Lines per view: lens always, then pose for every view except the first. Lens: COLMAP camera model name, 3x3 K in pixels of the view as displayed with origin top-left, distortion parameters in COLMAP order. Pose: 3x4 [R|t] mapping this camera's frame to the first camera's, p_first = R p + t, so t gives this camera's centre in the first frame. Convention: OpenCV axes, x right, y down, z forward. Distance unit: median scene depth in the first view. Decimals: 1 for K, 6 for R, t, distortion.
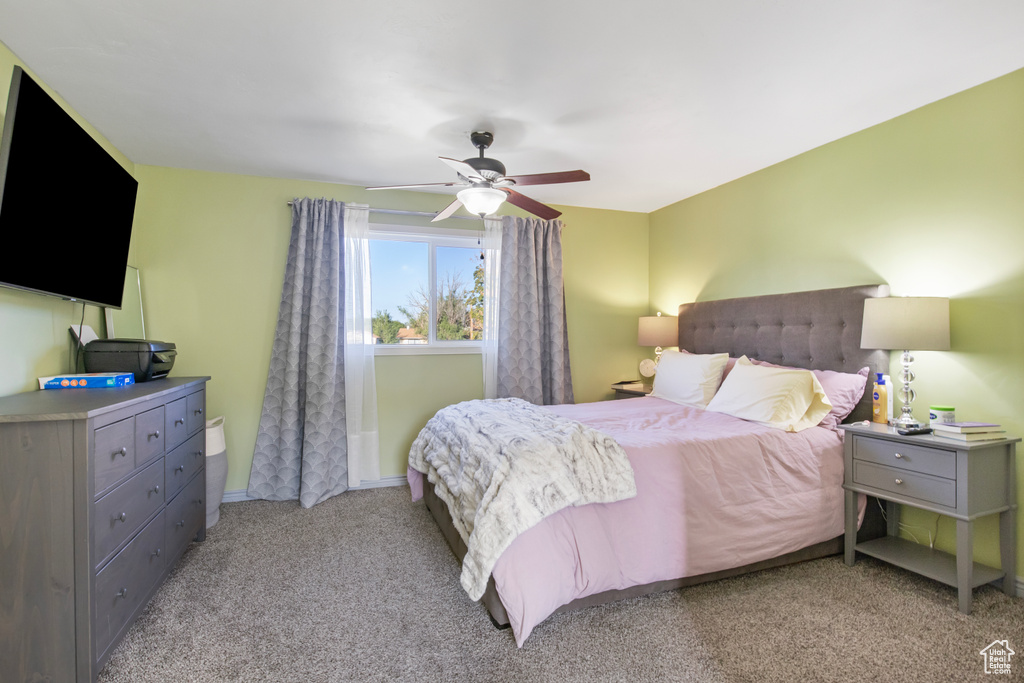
lens RADIAL K [[501.7, 0, 518.3], [0, 501.7, 339.6], [0, 0, 1]] dist [-0.004053, -0.000846]
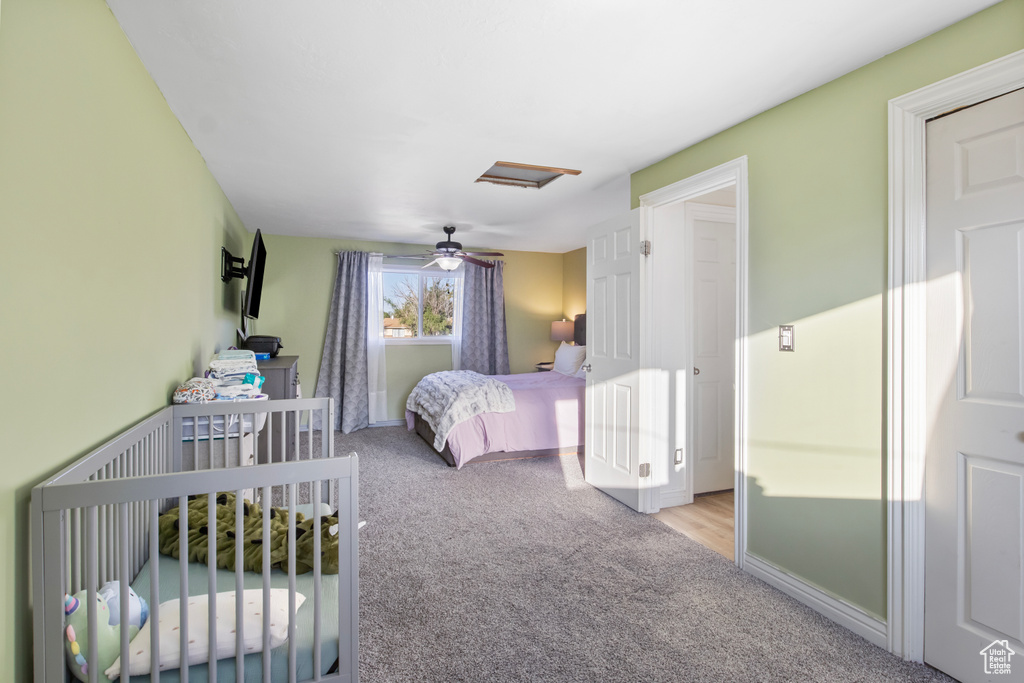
lens RADIAL K [[516.0, 0, 520.0], [0, 516.0, 320.7], [0, 0, 1]] dist [-0.003335, -0.000560]
pose [[0.999489, 0.010573, 0.030167, 0.110496], [-0.010072, 0.999810, -0.016718, -0.025373], [-0.030338, 0.016405, 0.999405, -0.751490]]
